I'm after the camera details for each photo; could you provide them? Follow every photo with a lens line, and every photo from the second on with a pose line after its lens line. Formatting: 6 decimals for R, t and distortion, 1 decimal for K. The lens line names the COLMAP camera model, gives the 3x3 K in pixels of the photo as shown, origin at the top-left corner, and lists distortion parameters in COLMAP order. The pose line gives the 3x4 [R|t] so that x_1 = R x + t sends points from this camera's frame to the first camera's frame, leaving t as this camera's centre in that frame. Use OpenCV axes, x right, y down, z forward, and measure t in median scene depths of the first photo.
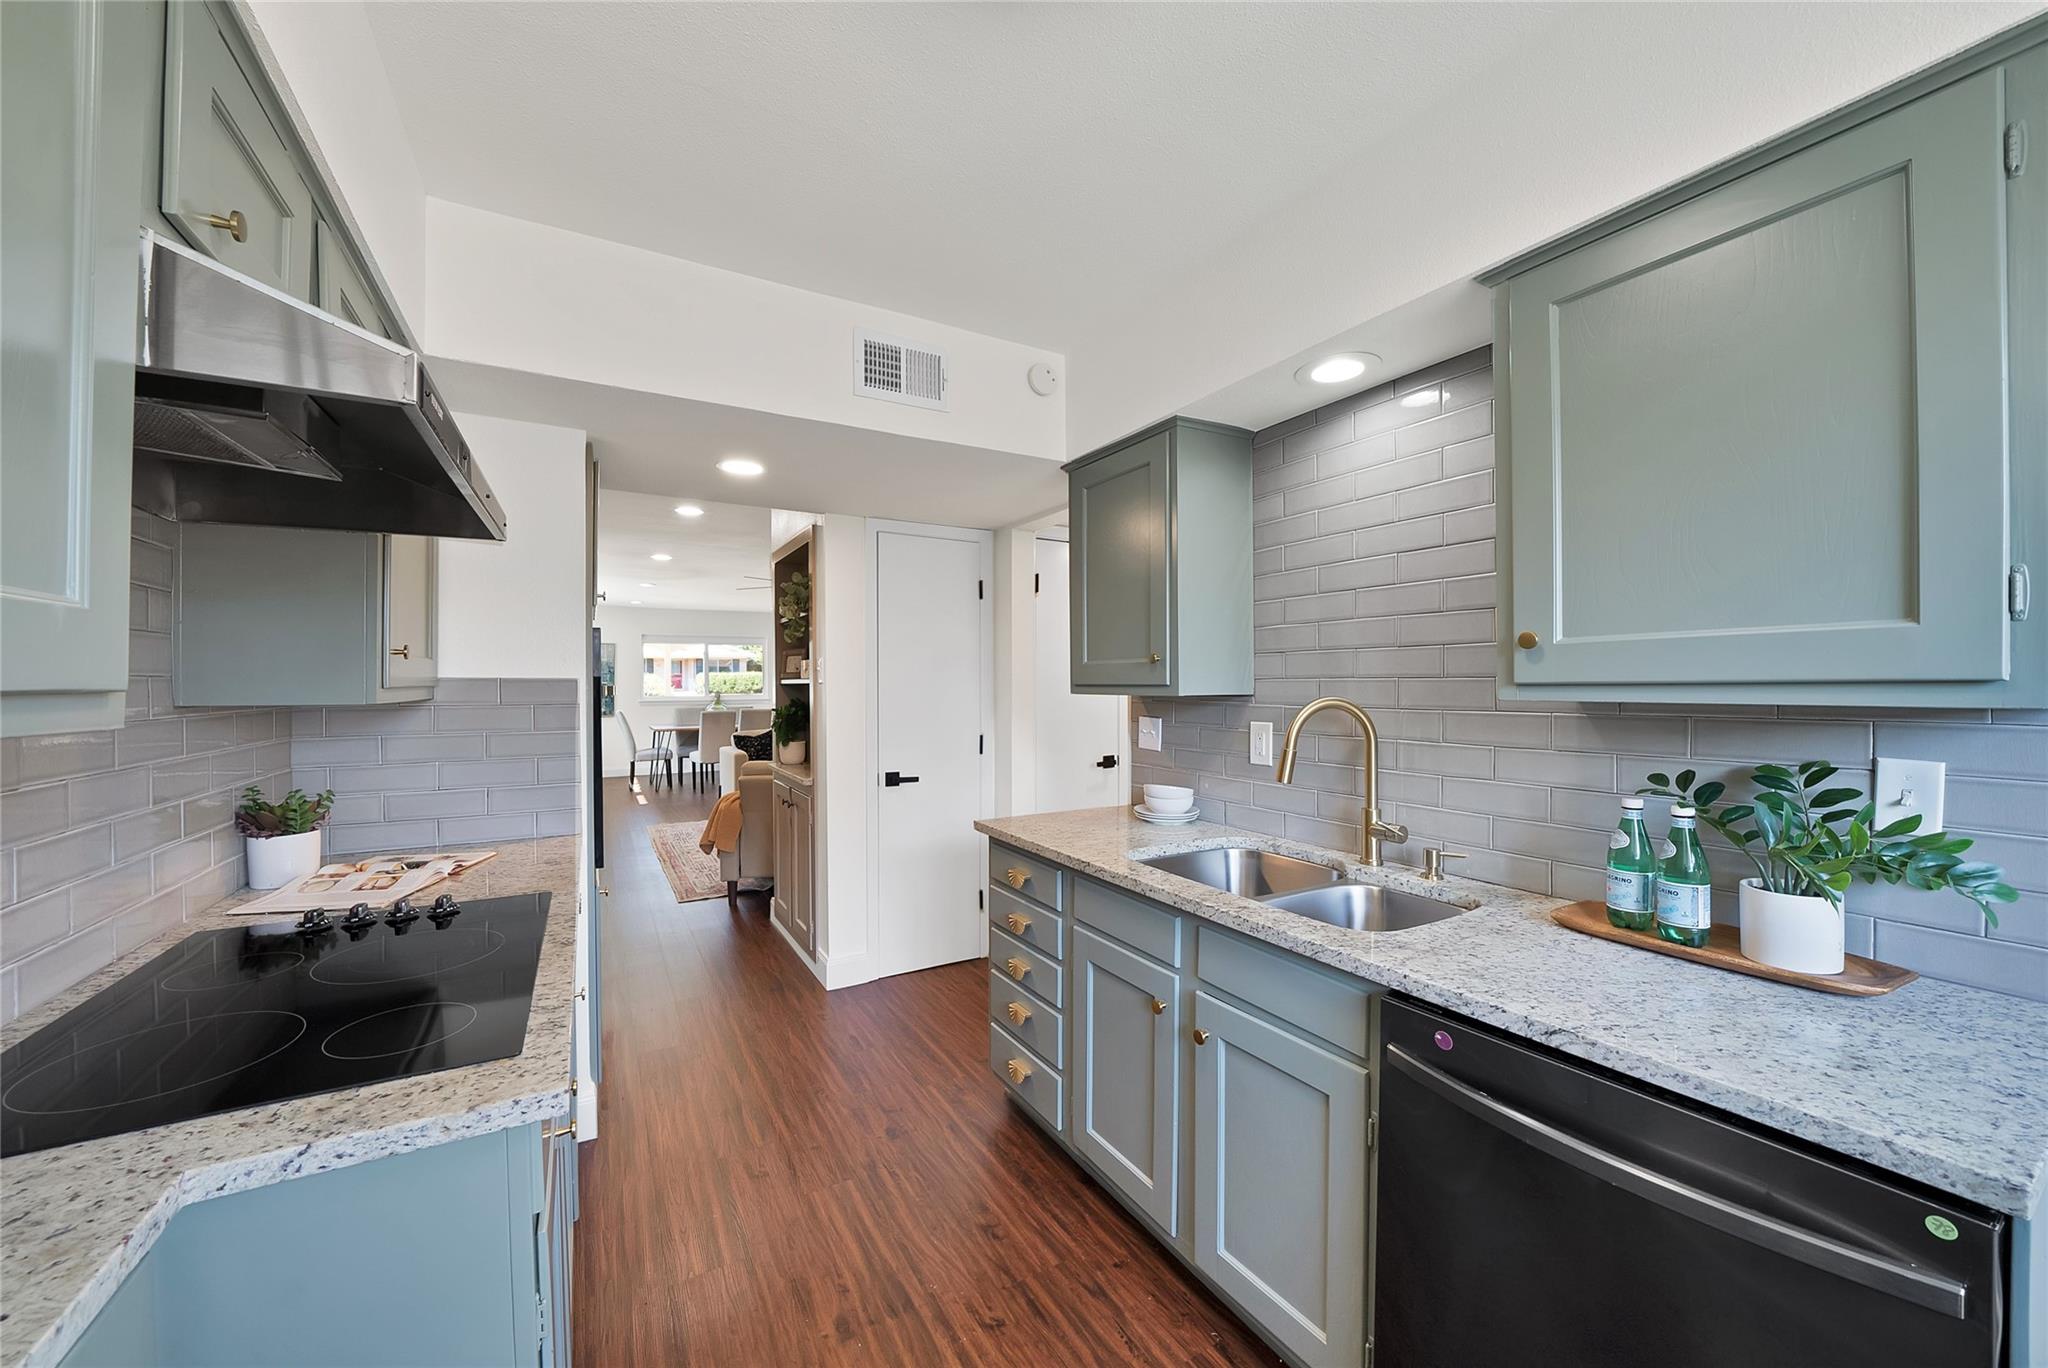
lens RADIAL K [[745.0, 0, 1026.9], [0, 745.0, 682.0], [0, 0, 1]] dist [-0.015930, 0.000341]
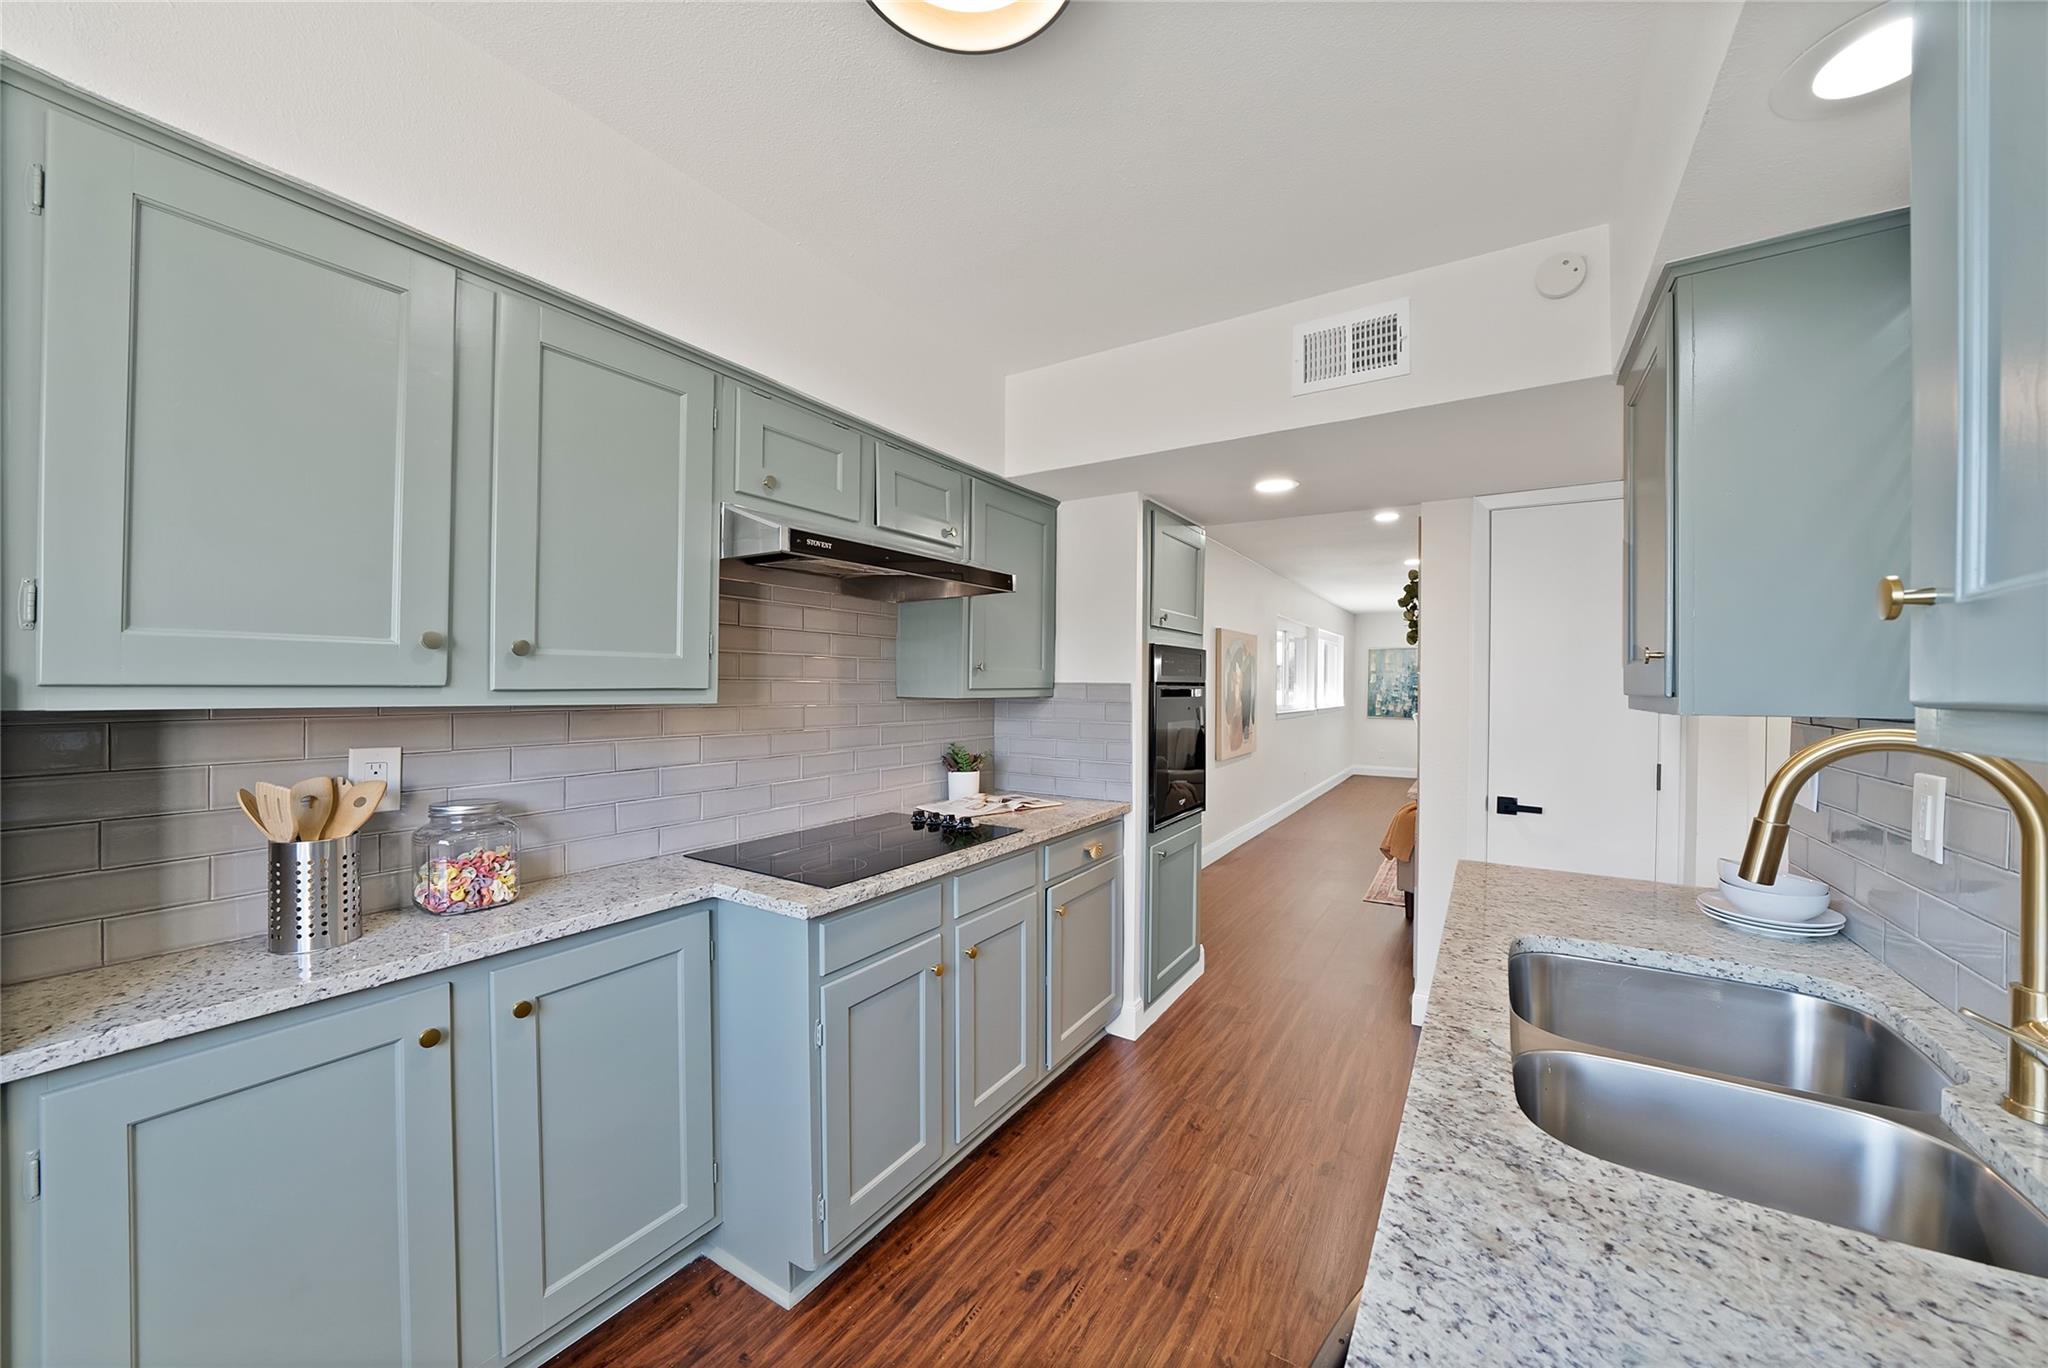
lens RADIAL K [[745.0, 0, 1035.0], [0, 745.0, 682.4], [0, 0, 1]] dist [-0.015930, 0.000341]
pose [[0.466395, 0.003581, -0.884569, 0.646858], [-0.006979, 0.999976, 0.000368, -0.007193], [0.884549, 0.006002, 0.466408, 0.320519]]
